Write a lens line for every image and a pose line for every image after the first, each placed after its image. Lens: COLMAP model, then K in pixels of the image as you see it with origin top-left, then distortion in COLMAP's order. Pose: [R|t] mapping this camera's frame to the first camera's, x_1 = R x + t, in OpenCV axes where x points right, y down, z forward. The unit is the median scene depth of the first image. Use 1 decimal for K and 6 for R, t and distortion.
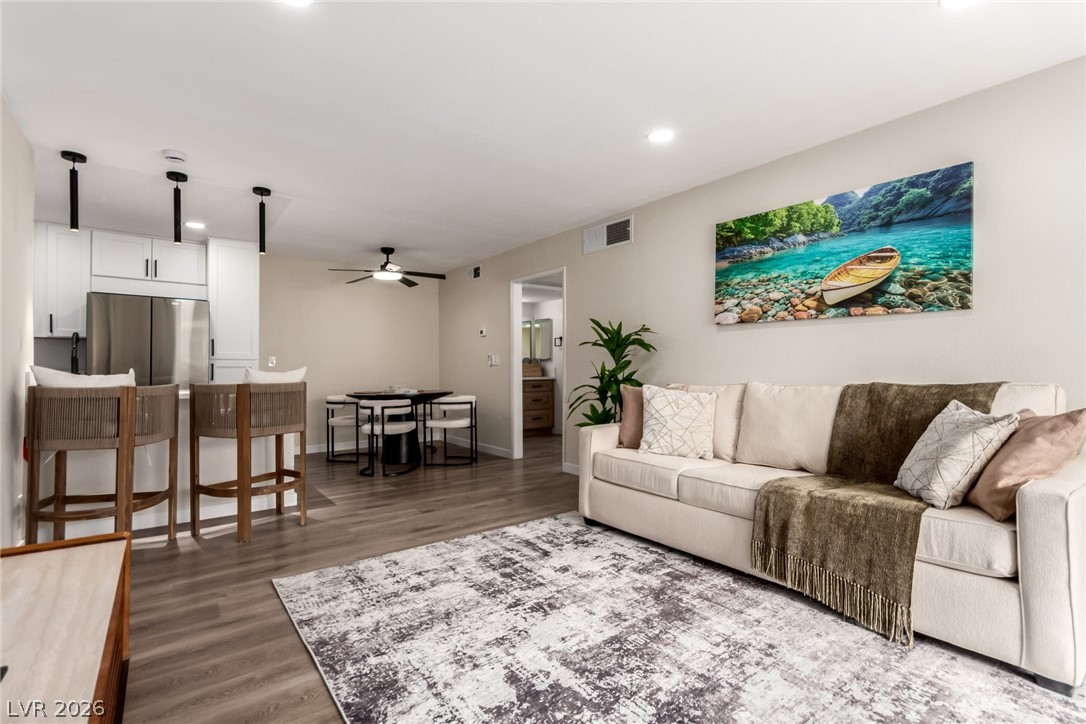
lens RADIAL K [[502.7, 0, 545.1], [0, 502.7, 370.7], [0, 0, 1]] dist [0.008670, -0.004748]
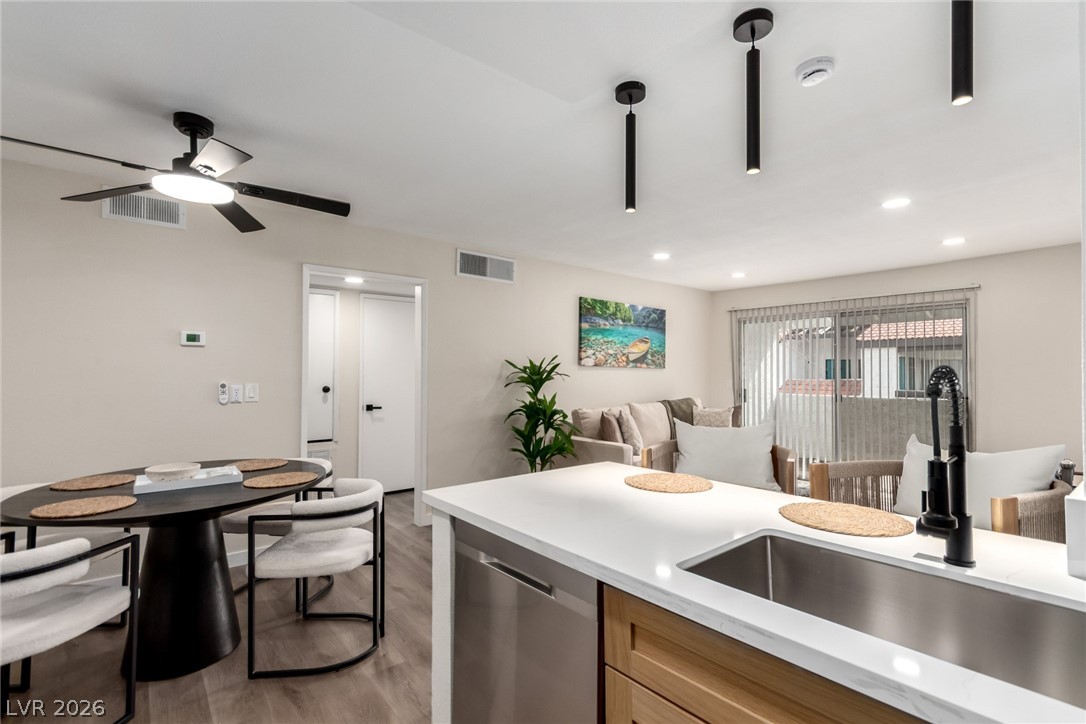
lens RADIAL K [[516.2, 0, 558.9], [0, 516.2, 366.8], [0, 0, 1]] dist [-0.011482, -0.000331]
pose [[-0.057779, 0.015165, 0.998214, -1.504749], [0.002849, 0.999883, -0.015026, -0.087145], [-0.998325, 0.001975, -0.057815, 1.516554]]
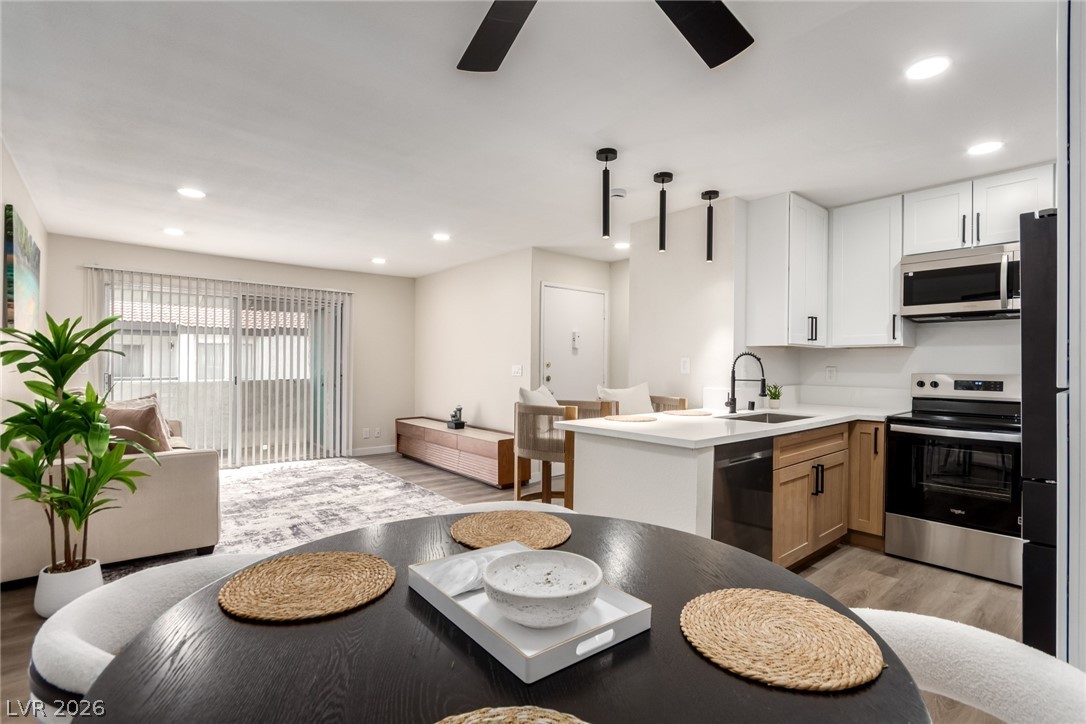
lens RADIAL K [[516.2, 0, 547.2], [0, 516.2, 355.6], [0, 0, 1]] dist [-0.011482, -0.000331]
pose [[-0.998474, -0.004369, -0.055052, -0.596745], [-0.003795, 0.999937, -0.010529, -0.069468], [0.055094, -0.010304, -0.998428, 2.439388]]
